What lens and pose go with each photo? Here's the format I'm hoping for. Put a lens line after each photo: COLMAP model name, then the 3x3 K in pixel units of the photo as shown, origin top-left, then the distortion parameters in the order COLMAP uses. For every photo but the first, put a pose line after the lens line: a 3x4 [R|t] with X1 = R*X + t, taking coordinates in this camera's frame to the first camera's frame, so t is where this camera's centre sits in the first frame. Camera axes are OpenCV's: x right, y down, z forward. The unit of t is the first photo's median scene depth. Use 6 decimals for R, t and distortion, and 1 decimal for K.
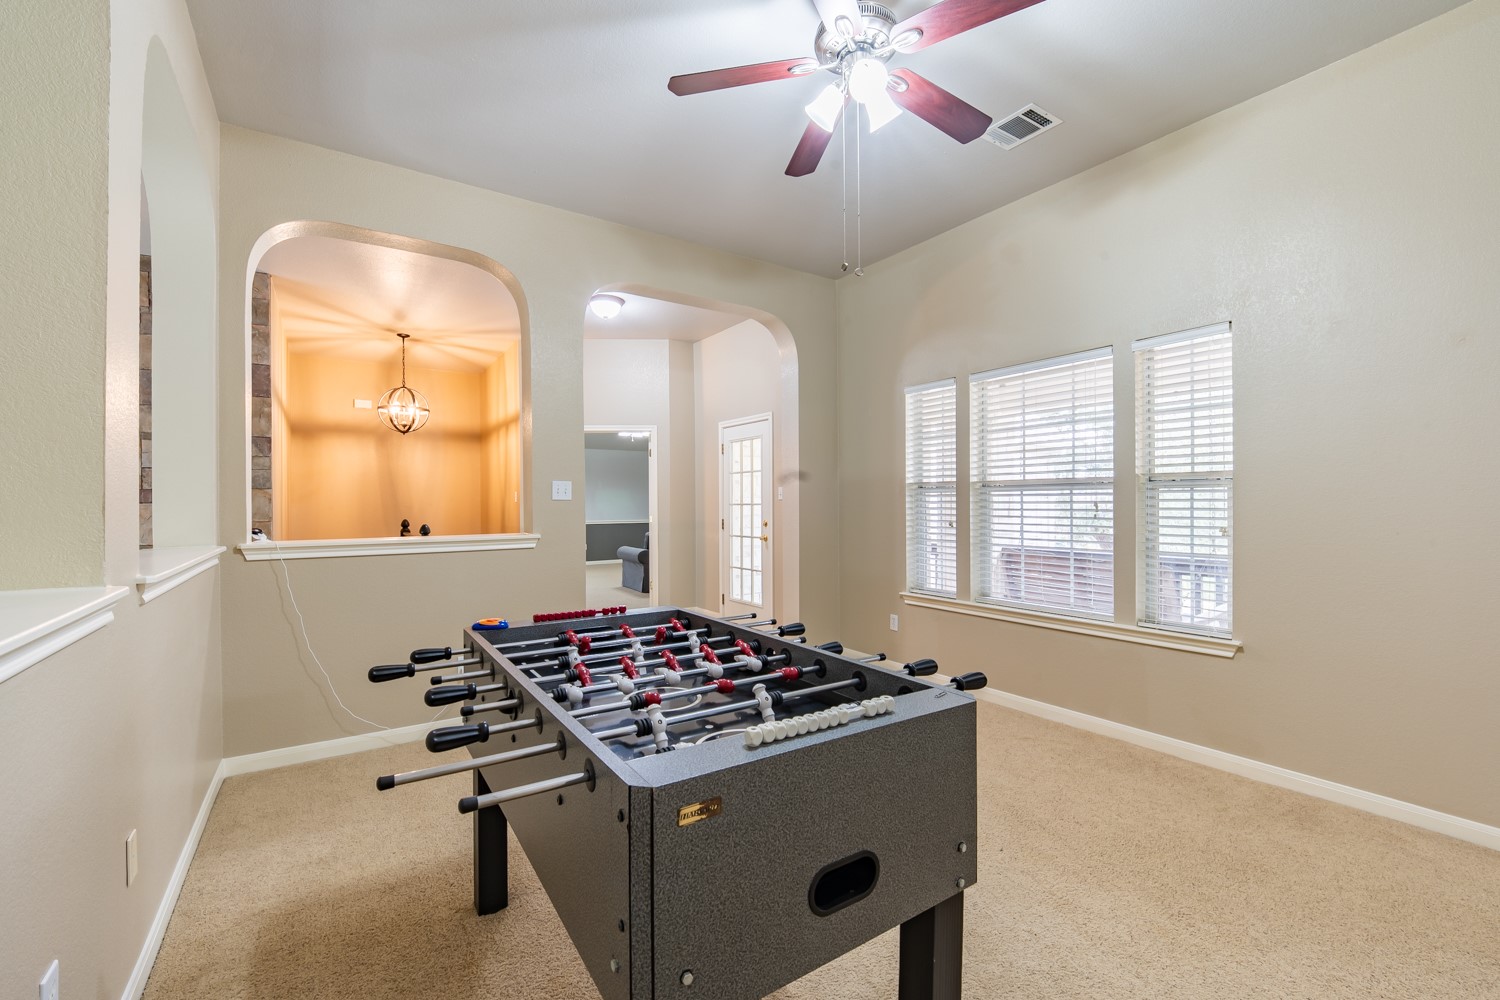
lens RADIAL K [[617.7, 0, 742.5], [0, 617.7, 498.7], [0, 0, 1]] dist [0.002534, -0.008004]
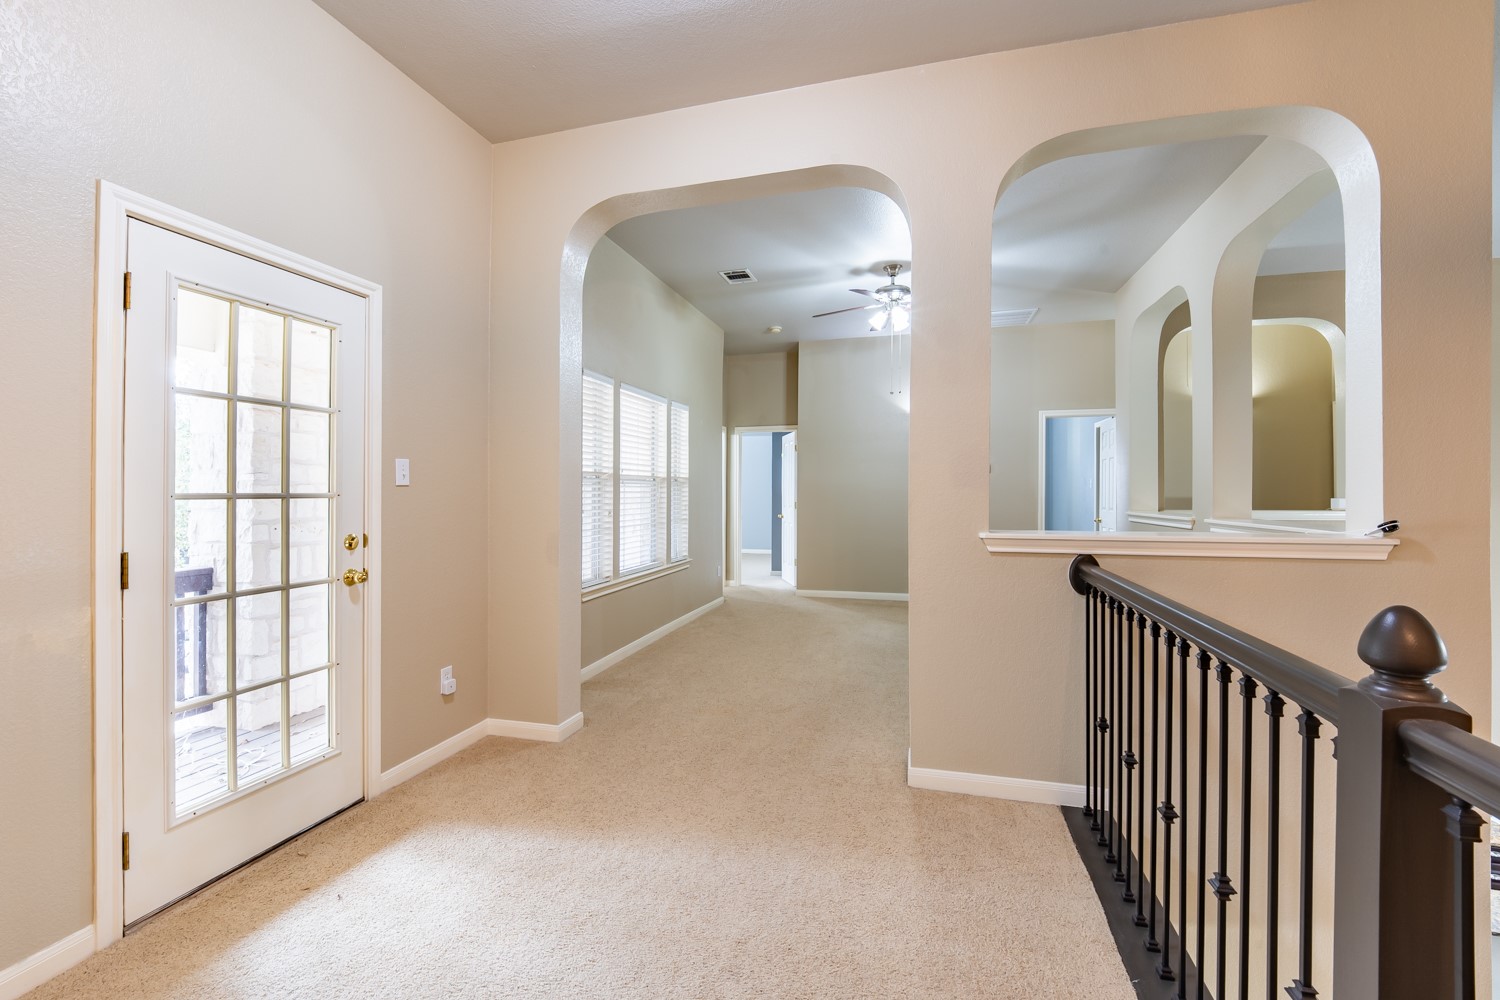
lens RADIAL K [[617.7, 0, 742.5], [0, 617.7, 498.7], [0, 0, 1]] dist [0.002534, -0.008004]
pose [[-0.644714, -0.003742, 0.764415, -0.443560], [-0.001684, 0.999993, 0.003475, 0.009566], [-0.764422, 0.000953, -0.644716, 1.064326]]
